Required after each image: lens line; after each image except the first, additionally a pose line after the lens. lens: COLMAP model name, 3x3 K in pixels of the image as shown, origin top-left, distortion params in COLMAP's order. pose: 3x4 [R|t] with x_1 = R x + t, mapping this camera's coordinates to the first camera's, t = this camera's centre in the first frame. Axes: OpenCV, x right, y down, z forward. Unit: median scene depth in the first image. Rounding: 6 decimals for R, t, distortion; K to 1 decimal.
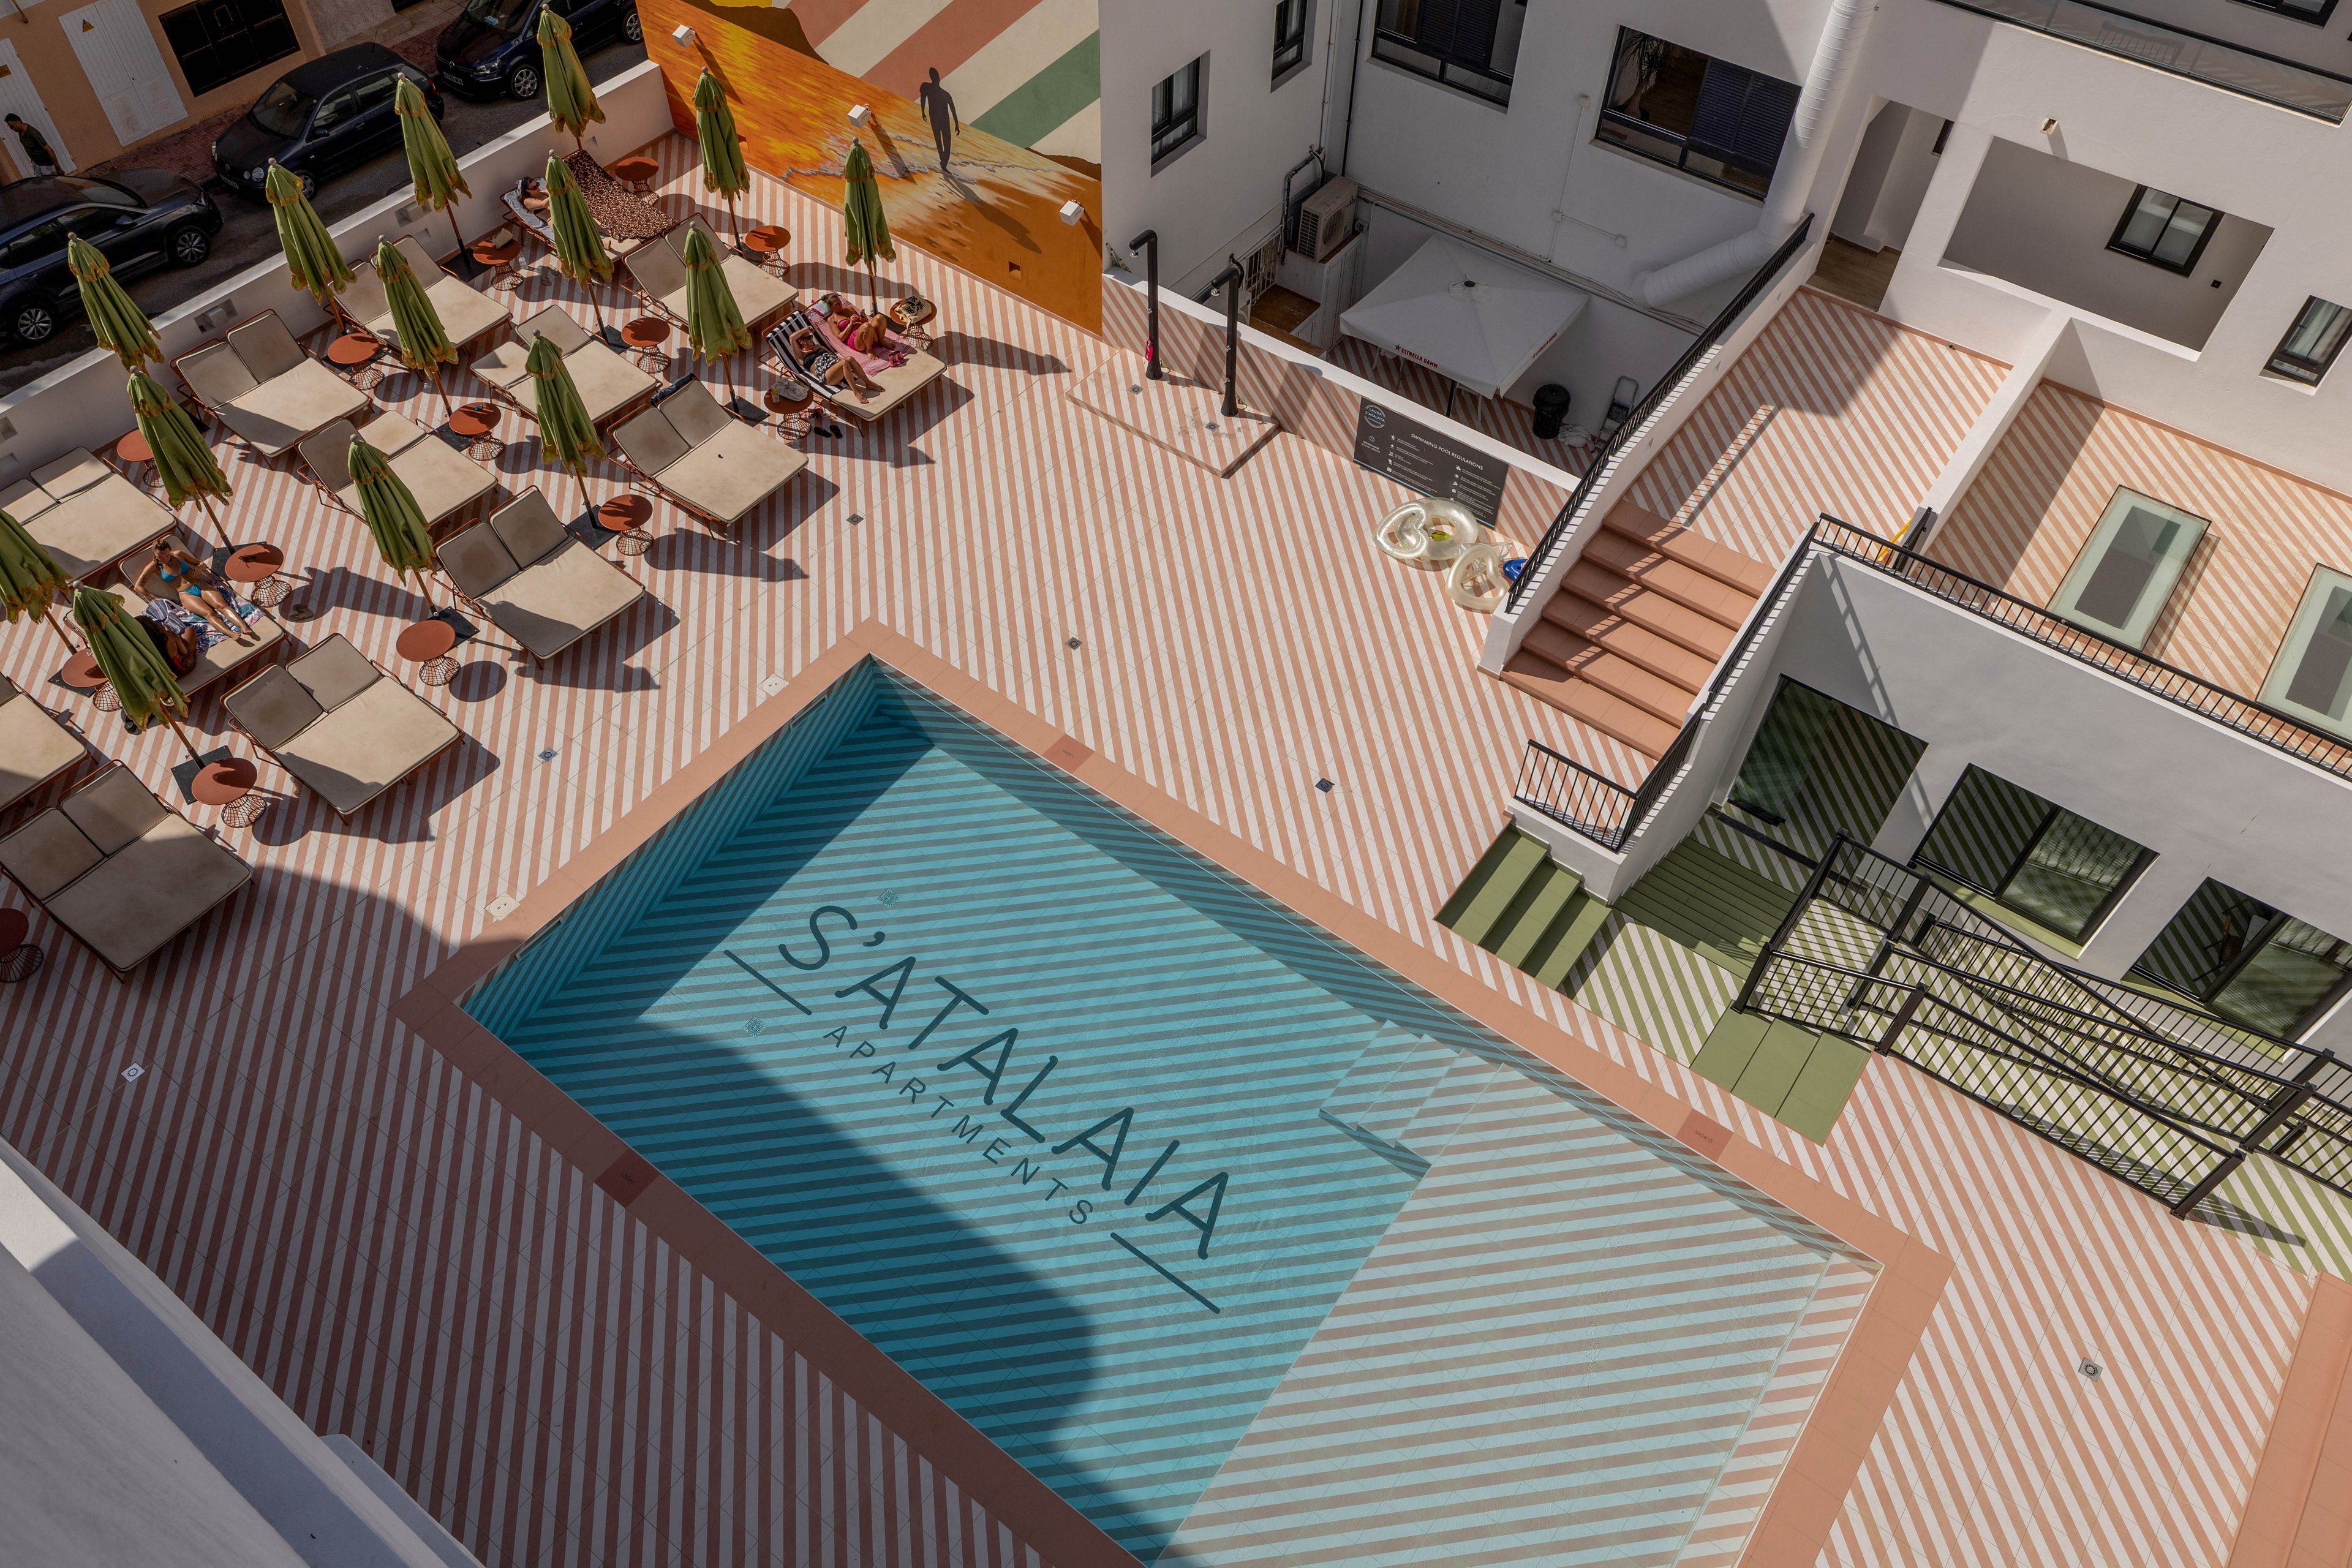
lens RADIAL K [[1671.4, 0, 1176.0], [0, 1671.4, 784.0], [0, 0, 1]] dist [0.001198, -0.002096]
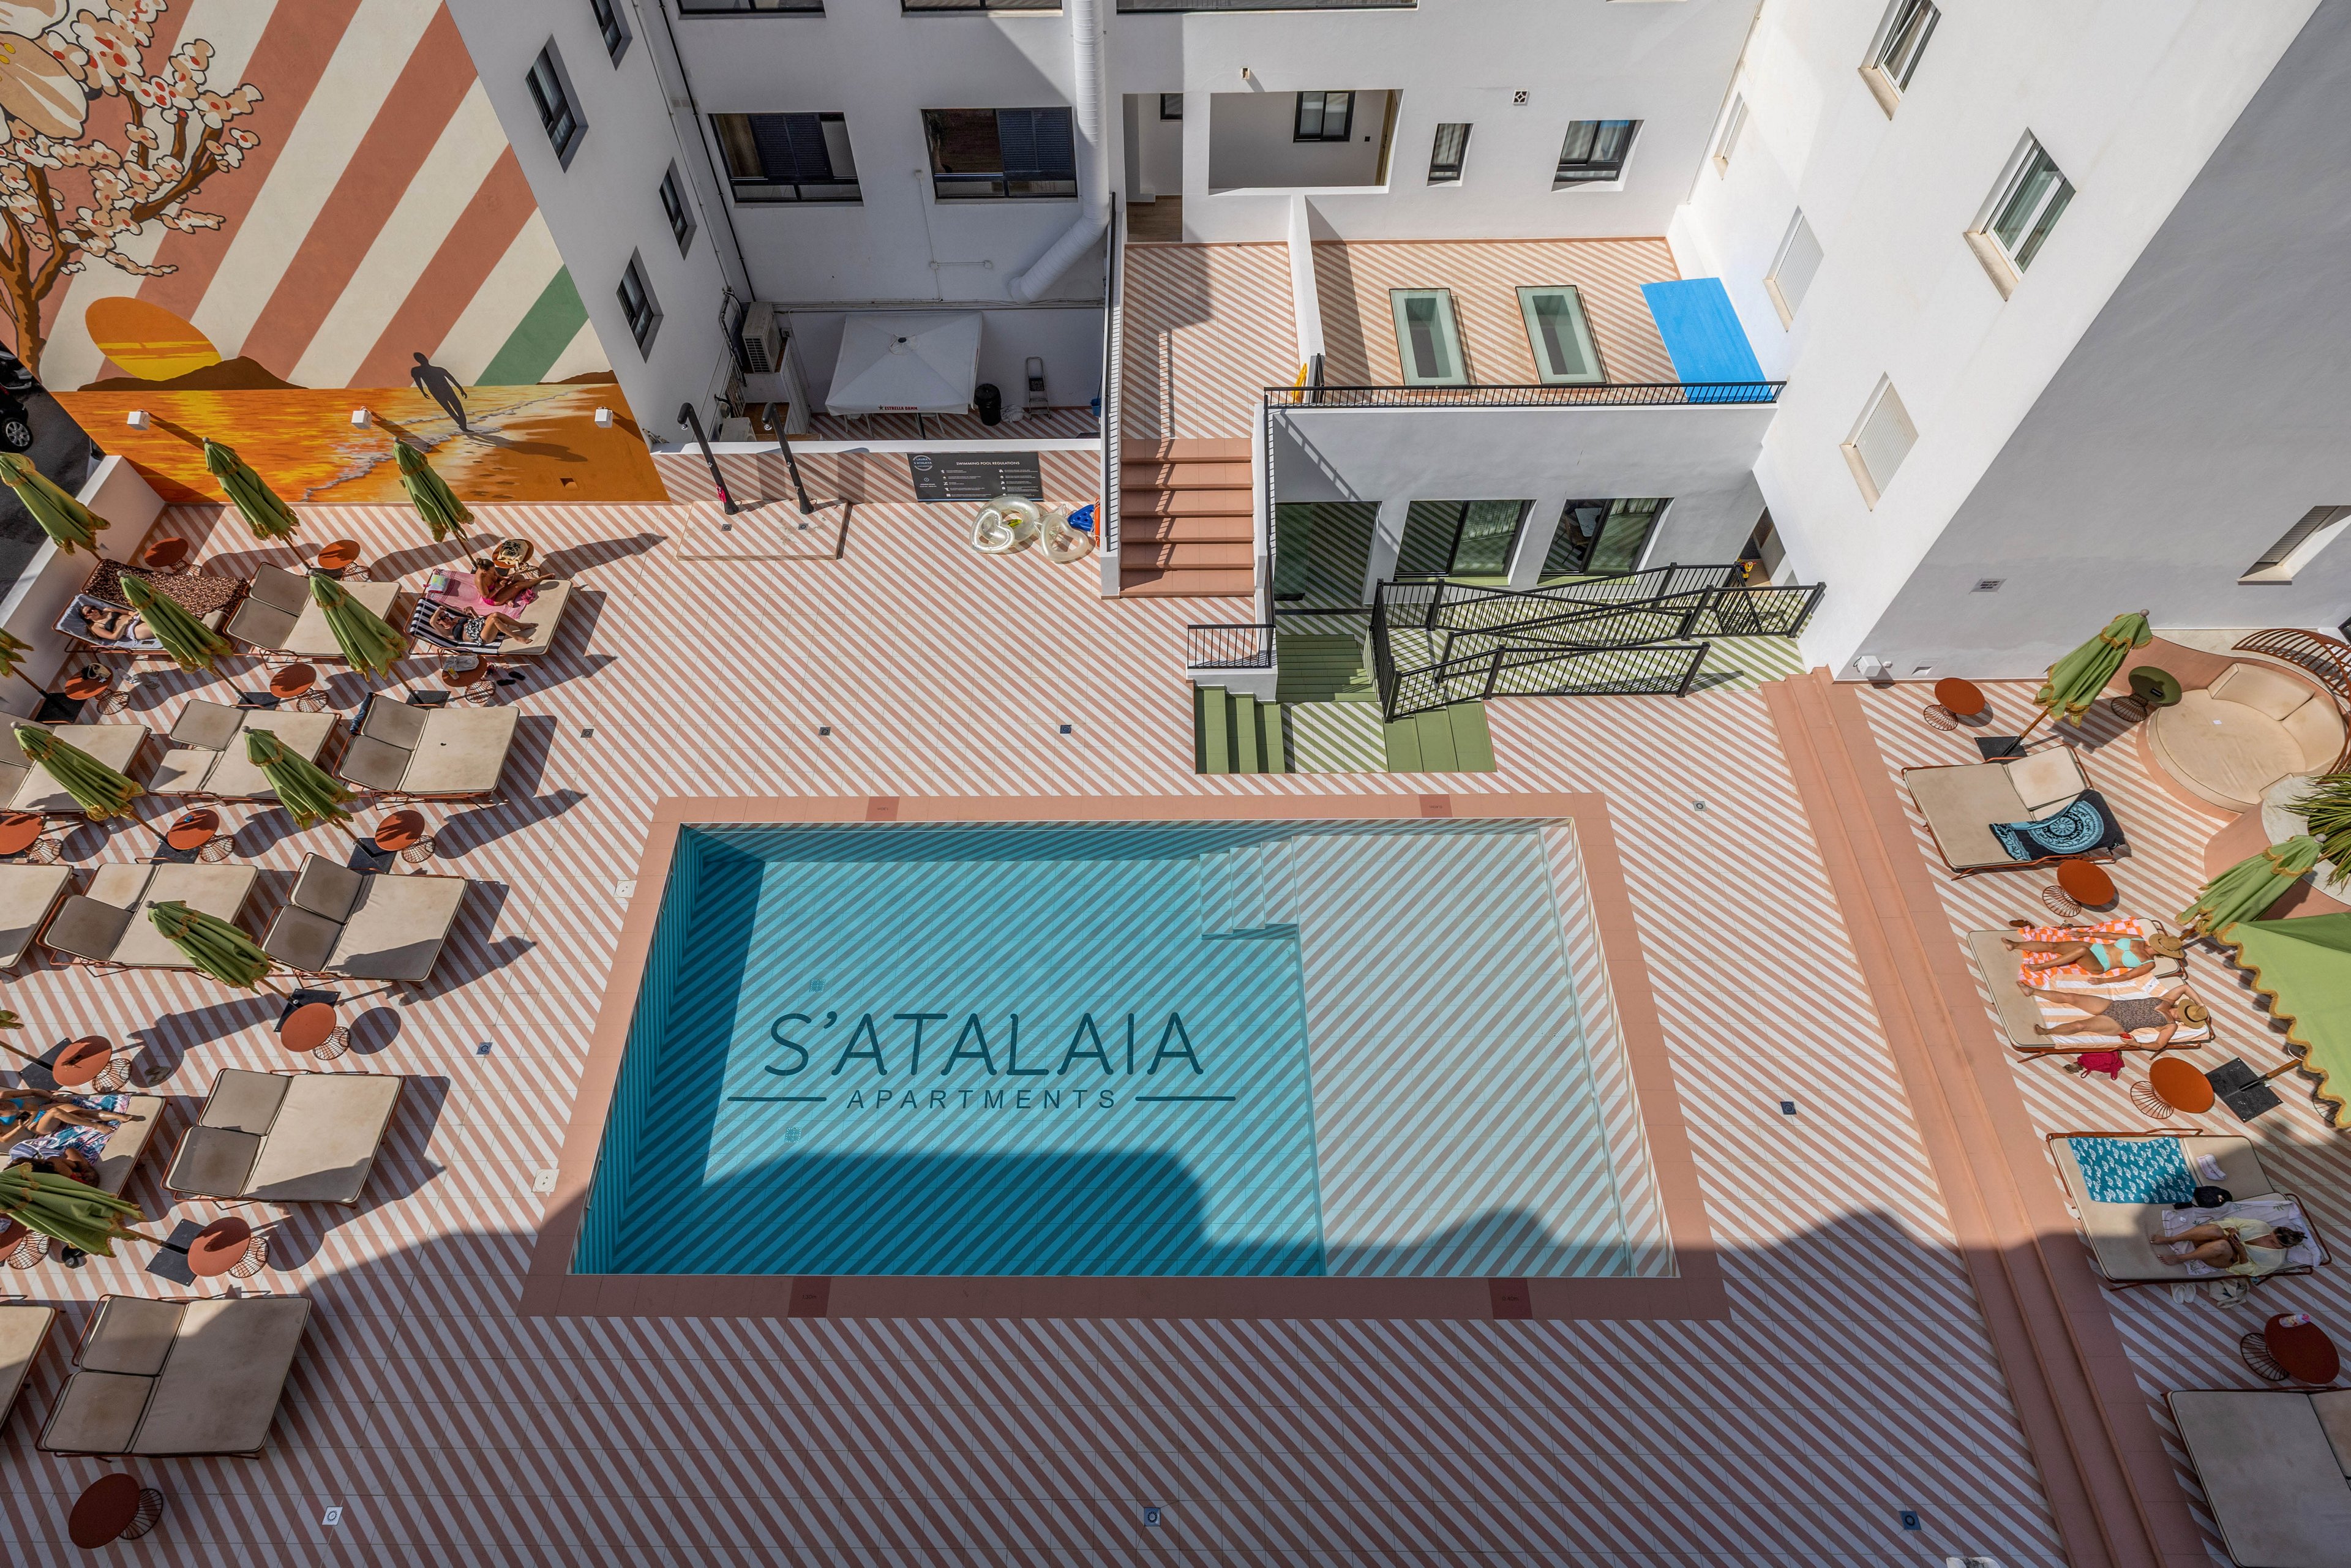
lens RADIAL K [[1220.3, 0, 1159.4], [0, 1220.3, 779.1], [0, 0, 1]] dist [-0.005547, 0.002169]
pose [[0.803100, -0.509358, 0.309166, -0.156538], [0.481172, 0.860439, 0.167684, -0.084206], [-0.351430, 0.014095, 0.936108, 0.063489]]
